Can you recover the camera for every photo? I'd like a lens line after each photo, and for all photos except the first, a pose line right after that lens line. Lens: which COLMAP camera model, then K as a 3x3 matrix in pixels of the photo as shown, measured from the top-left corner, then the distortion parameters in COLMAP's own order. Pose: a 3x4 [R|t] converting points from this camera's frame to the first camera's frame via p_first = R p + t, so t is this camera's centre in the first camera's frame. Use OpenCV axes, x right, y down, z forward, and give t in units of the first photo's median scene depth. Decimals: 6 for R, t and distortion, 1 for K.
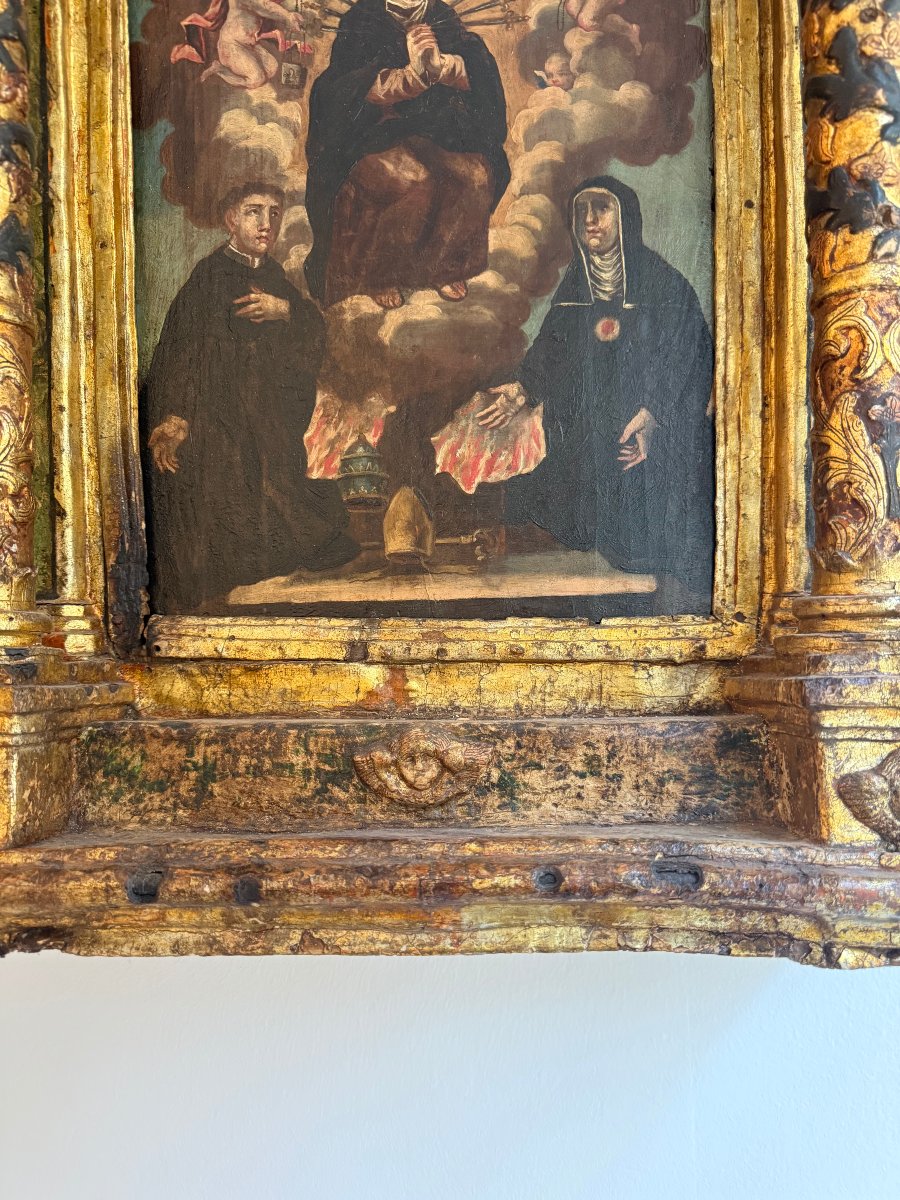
lens RADIAL K [[847.6, 0, 447.5], [0, 847.6, 607.1], [0, 0, 1]] dist [0.111905, -0.257474]
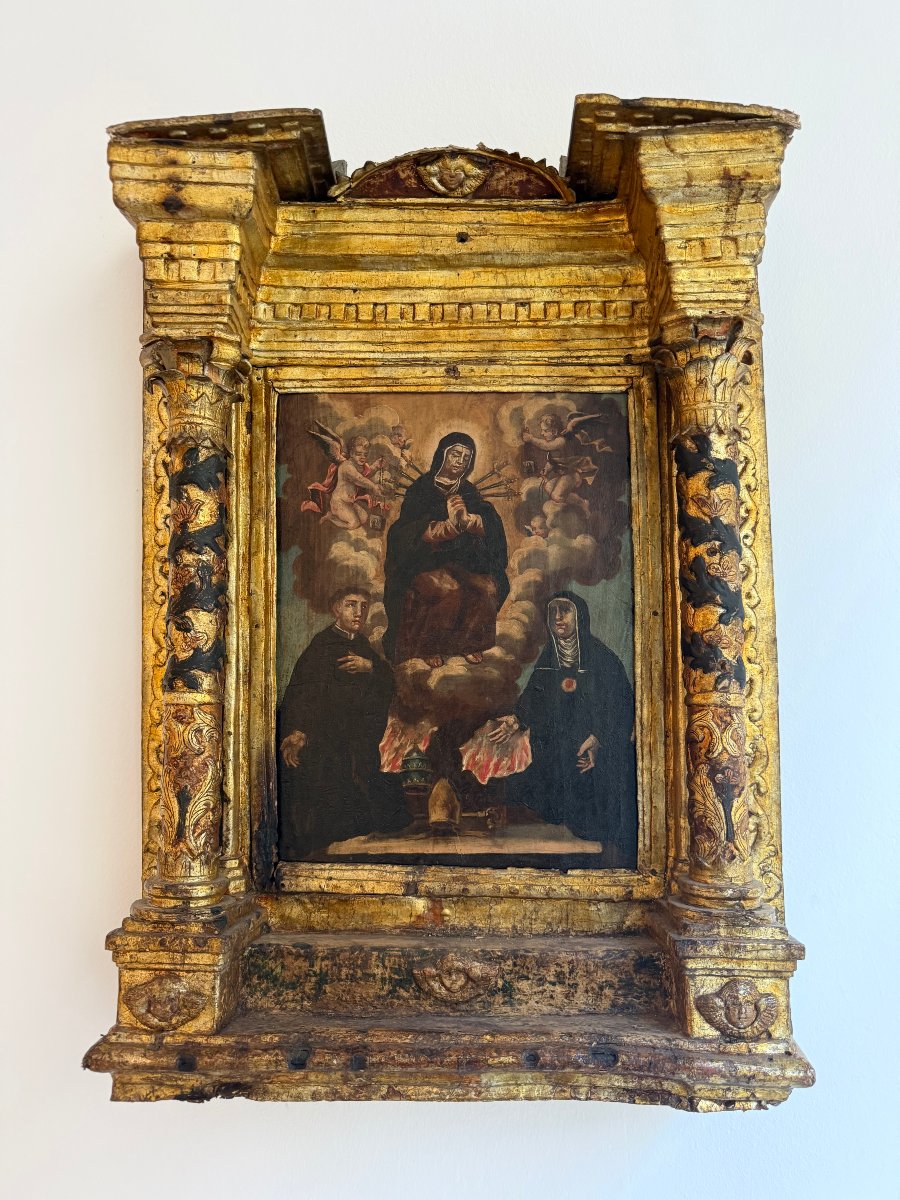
lens RADIAL K [[843.9, 0, 452.5], [0, 843.9, 602.1], [0, 0, 1]] dist [0.128743, -0.257434]
pose [[0.999890, 0.010575, 0.010367, -0.052658], [-0.009624, 0.996086, -0.087866, -0.336889], [-0.011256, 0.087757, 0.996078, -0.608888]]
